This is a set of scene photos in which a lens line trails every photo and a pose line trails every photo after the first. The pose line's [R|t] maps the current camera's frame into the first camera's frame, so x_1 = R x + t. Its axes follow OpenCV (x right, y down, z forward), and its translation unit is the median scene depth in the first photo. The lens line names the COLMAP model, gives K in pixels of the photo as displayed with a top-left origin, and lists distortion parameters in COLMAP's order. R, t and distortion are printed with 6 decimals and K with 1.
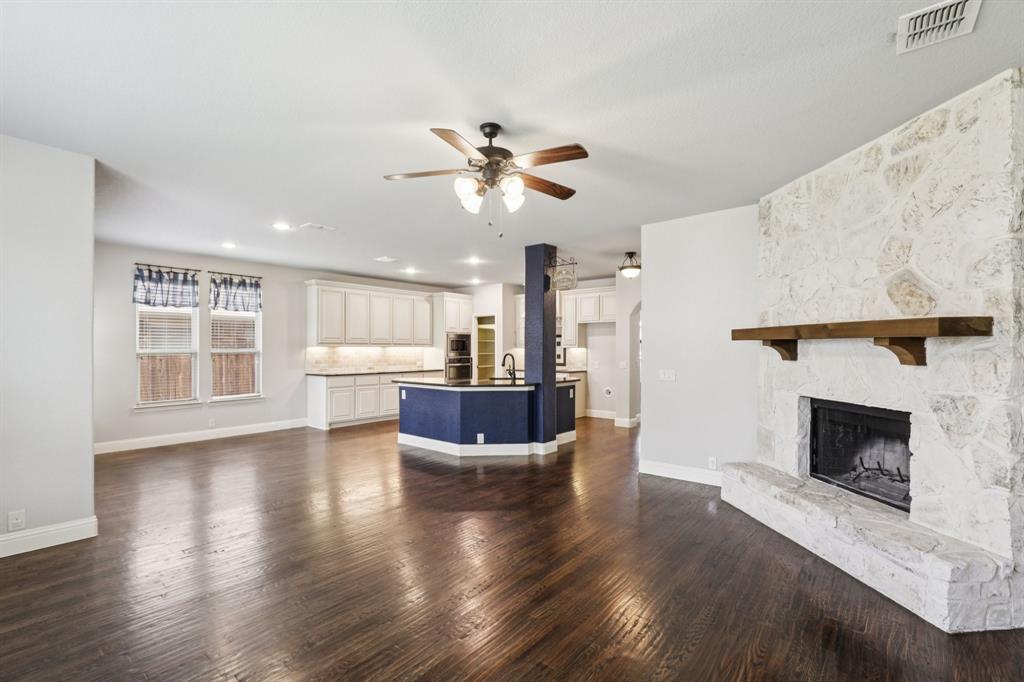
lens RADIAL K [[468.3, 0, 512.0], [0, 468.3, 341.0], [0, 0, 1]] dist [-0.001370, -0.000092]
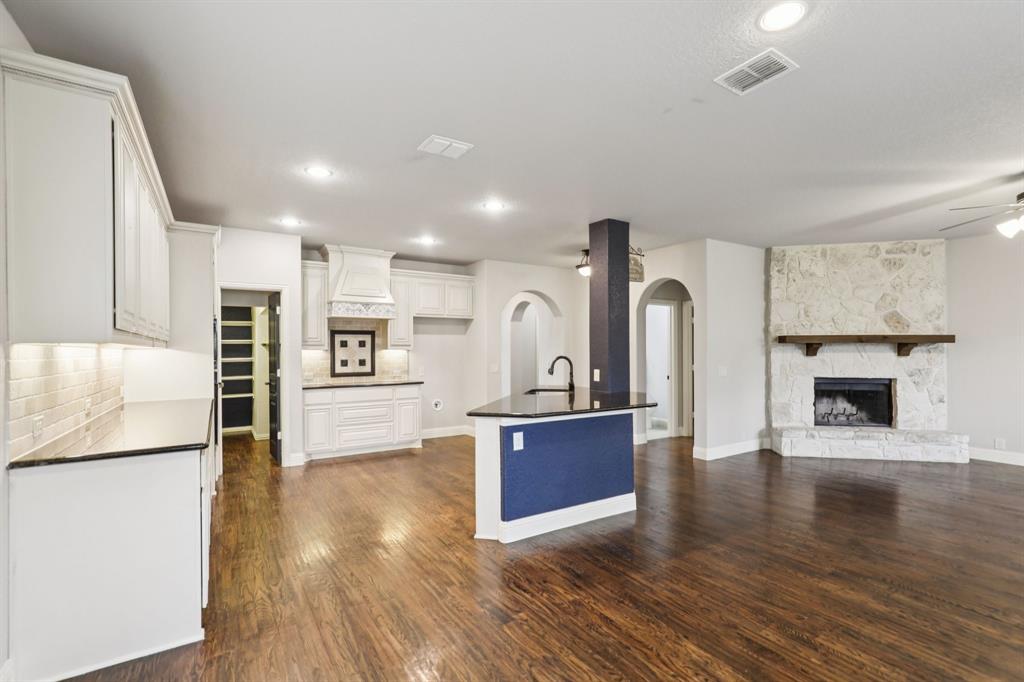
lens RADIAL K [[456.5, 0, 512.0], [0, 456.5, 353.9], [0, 0, 1]] dist [-0.000554, 0.000046]
pose [[0.284154, -0.001698, 0.958777, -1.494414], [-0.011348, 0.999922, 0.005135, 0.046667], [-0.958712, -0.012339, 0.284112, 1.906884]]
